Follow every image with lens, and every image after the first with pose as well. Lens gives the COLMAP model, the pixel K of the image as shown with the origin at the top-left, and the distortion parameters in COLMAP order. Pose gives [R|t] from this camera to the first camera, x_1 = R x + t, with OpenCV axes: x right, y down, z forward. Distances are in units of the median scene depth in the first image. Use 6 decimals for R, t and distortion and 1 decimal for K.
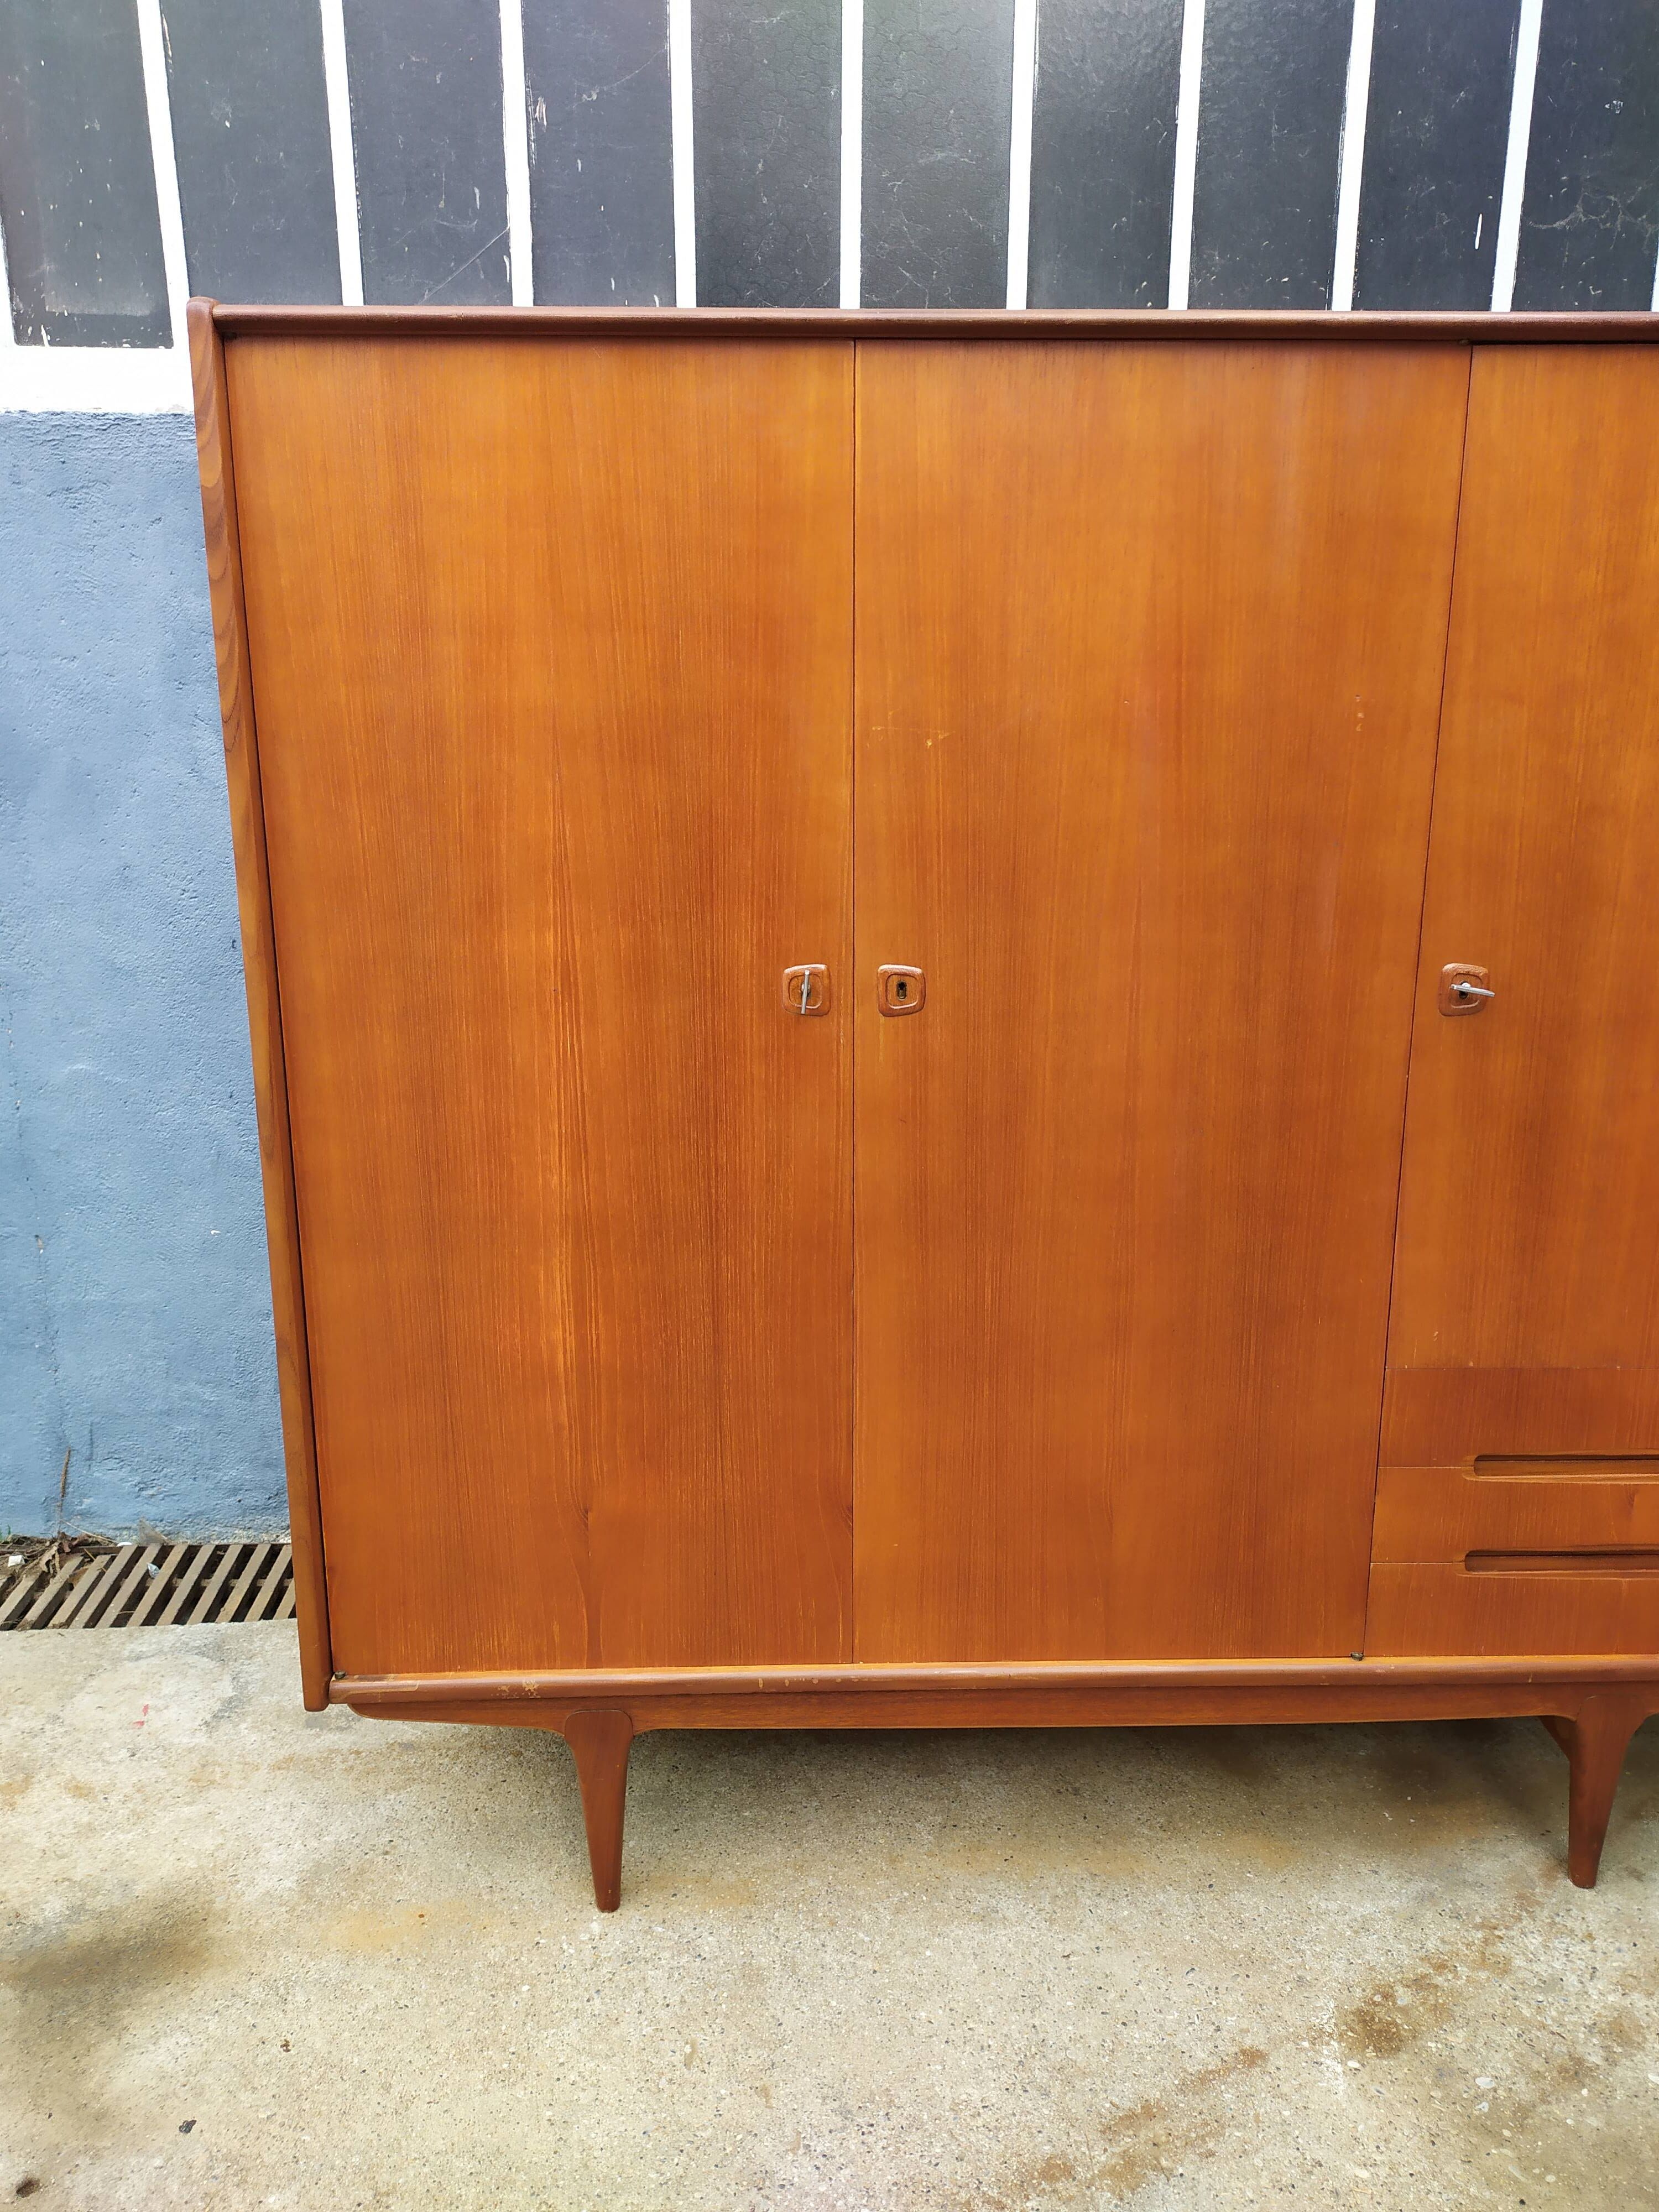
lens RADIAL K [[1670.8, 0, 797.6], [0, 1670.8, 1122.9], [0, 0, 1]] dist [0.051853, -0.051409]
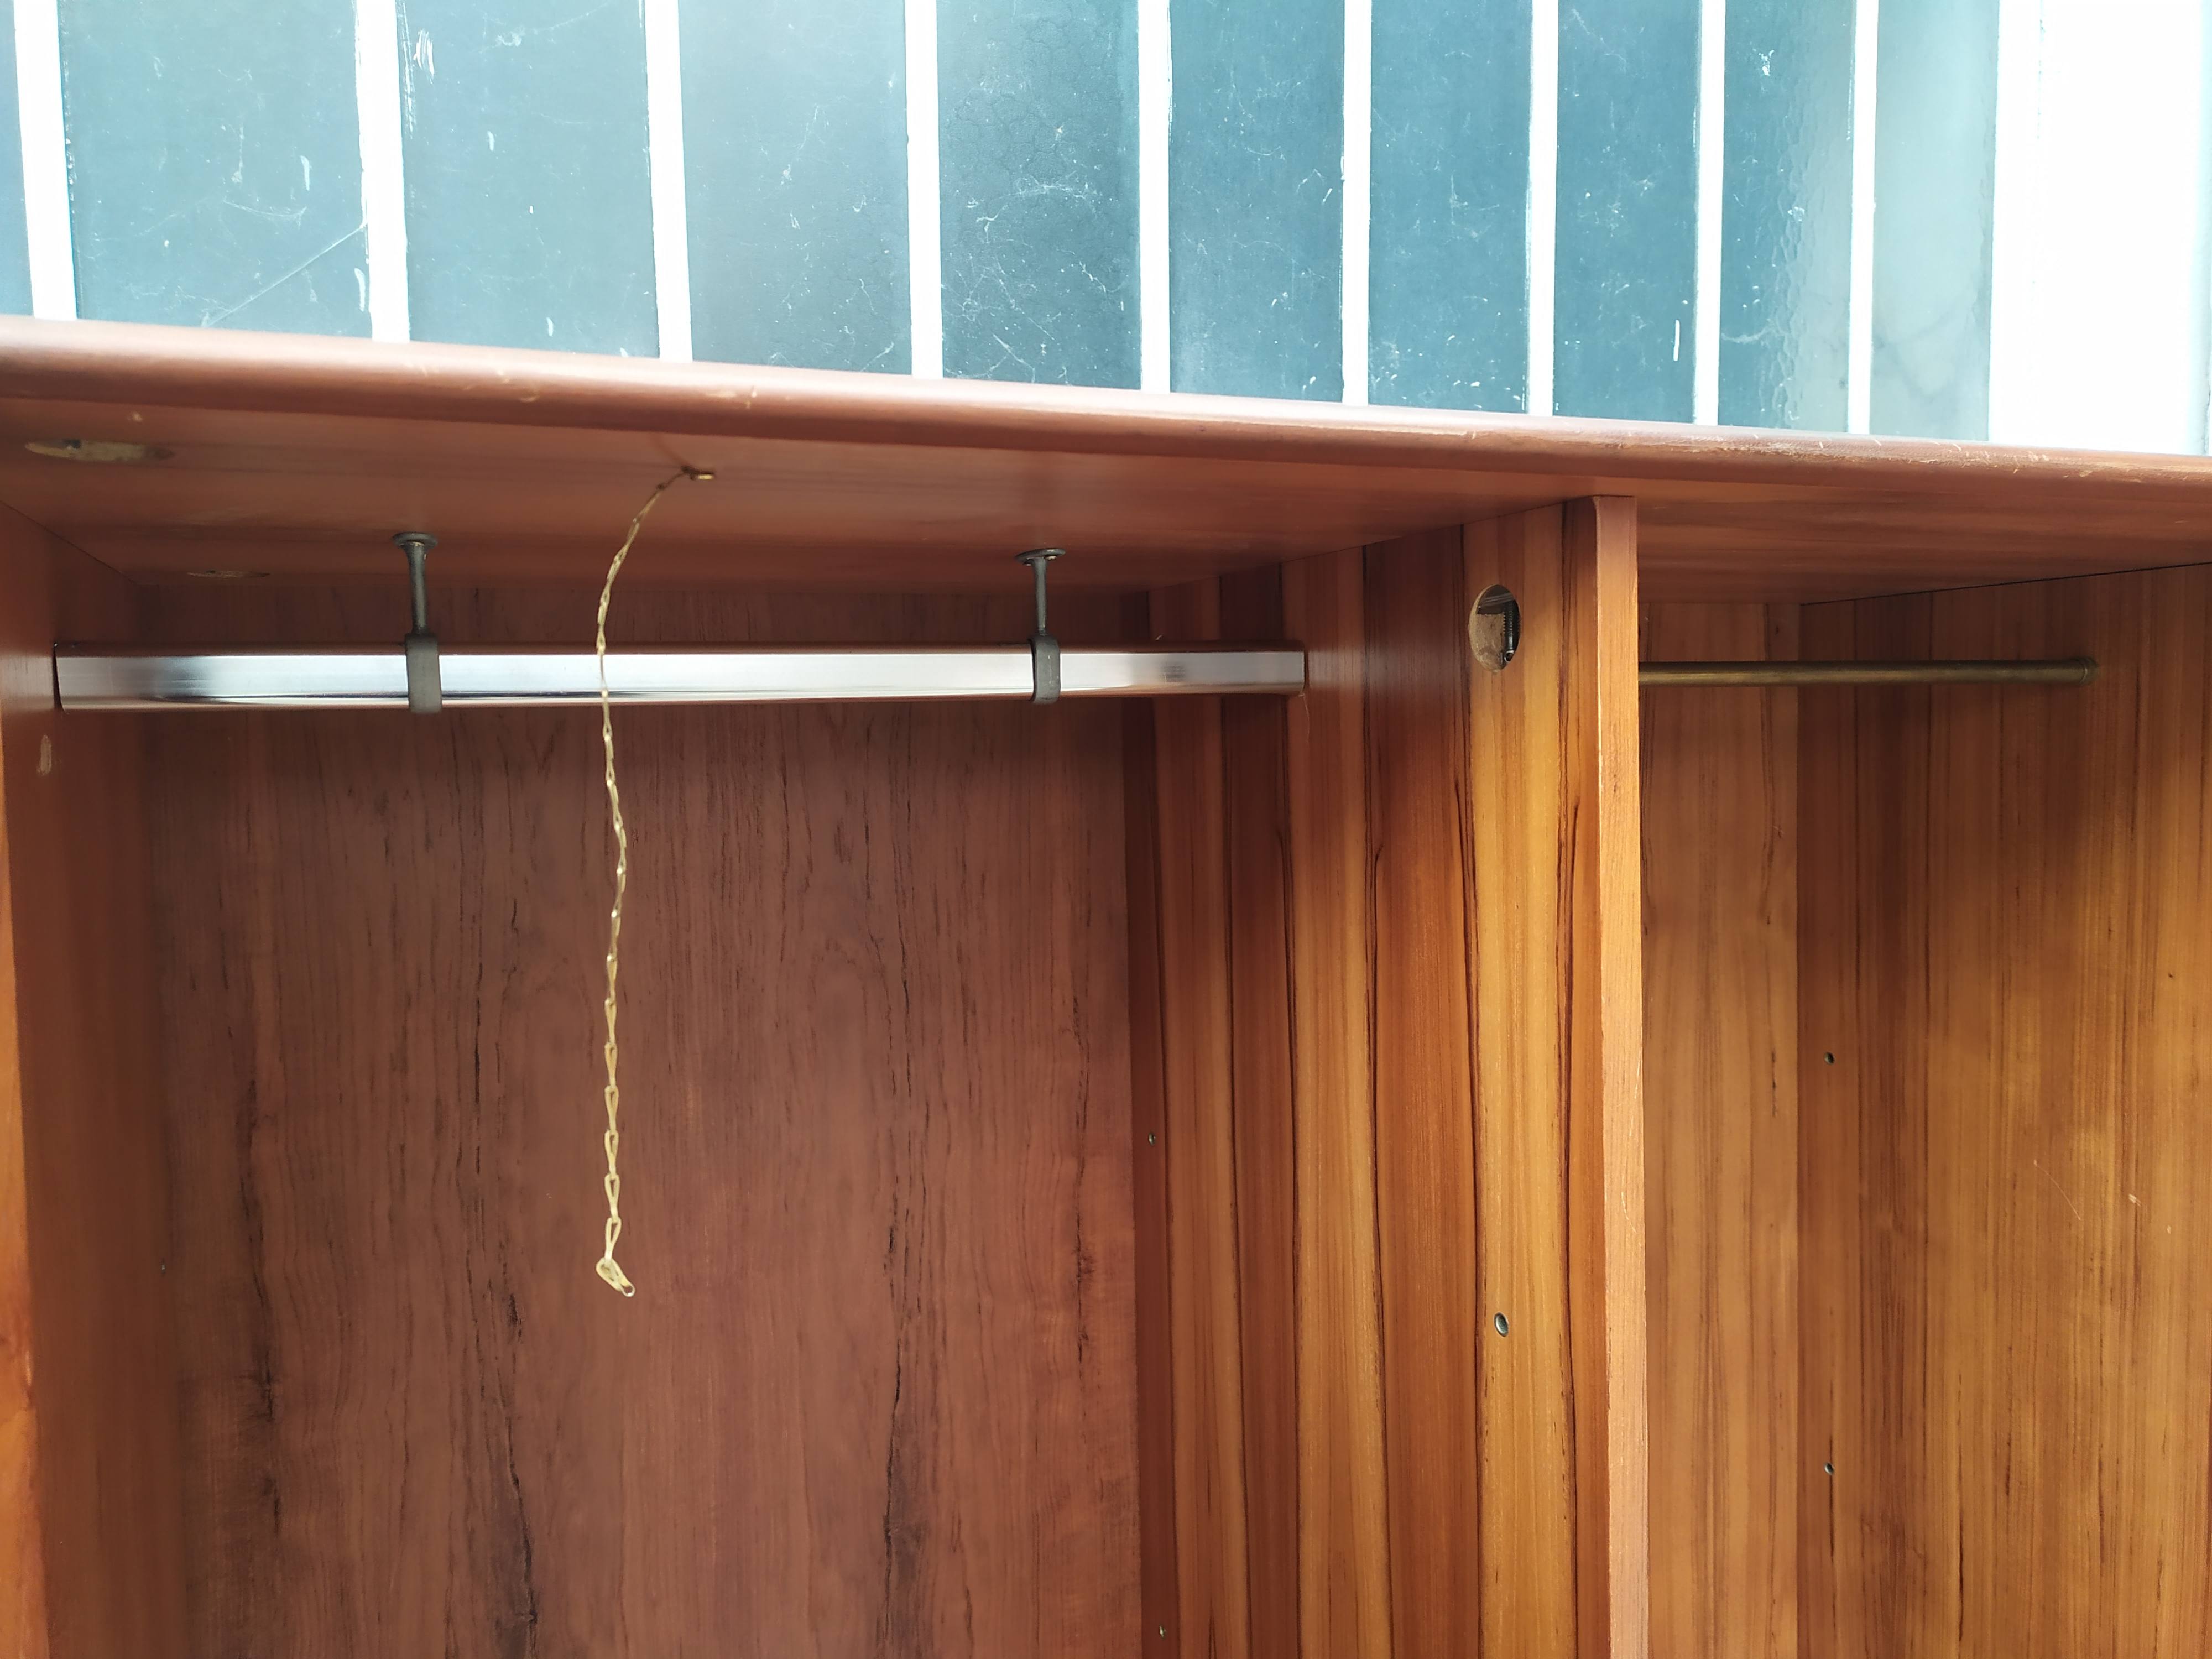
lens RADIAL K [[1670.8, 0, 1107.9], [0, 1670.8, 812.9], [0, 0, 1]] dist [0.051853, -0.051409]
pose [[0.931420, -0.036954, 0.362064, -0.215458], [0.105933, 0.979285, -0.172564, -0.287581], [-0.348187, 0.199084, 0.916041, 0.590741]]
